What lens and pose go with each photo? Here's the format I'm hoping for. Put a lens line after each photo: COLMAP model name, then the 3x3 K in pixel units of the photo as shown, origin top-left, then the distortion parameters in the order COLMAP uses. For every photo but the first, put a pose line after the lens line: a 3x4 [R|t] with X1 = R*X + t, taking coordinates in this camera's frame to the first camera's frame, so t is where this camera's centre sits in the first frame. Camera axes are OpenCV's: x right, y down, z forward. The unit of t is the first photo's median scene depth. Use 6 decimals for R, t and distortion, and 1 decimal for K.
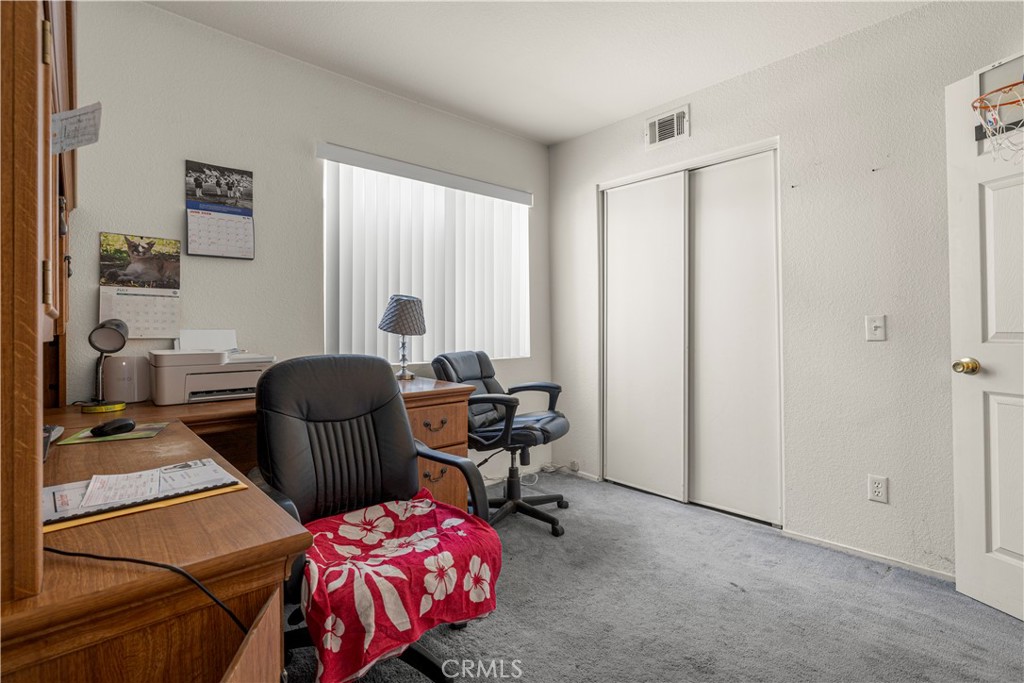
lens RADIAL K [[485.8, 0, 487.6], [0, 485.8, 324.2], [0, 0, 1]] dist [-0.001471, 0.000810]
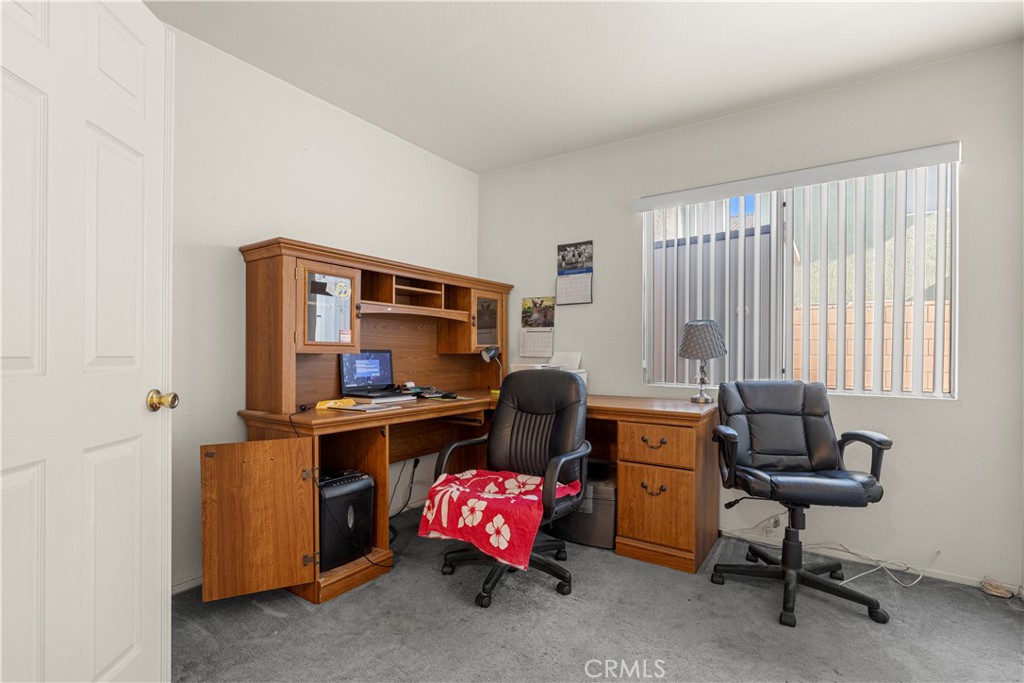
lens RADIAL K [[485.8, 0, 521.7], [0, 485.8, 351.1], [0, 0, 1]] dist [-0.001471, 0.000810]
pose [[0.267248, 0.004551, -0.963617, 0.885708], [0.002762, 0.999981, 0.005488, -0.000746], [0.963624, -0.004128, 0.267230, 0.458349]]
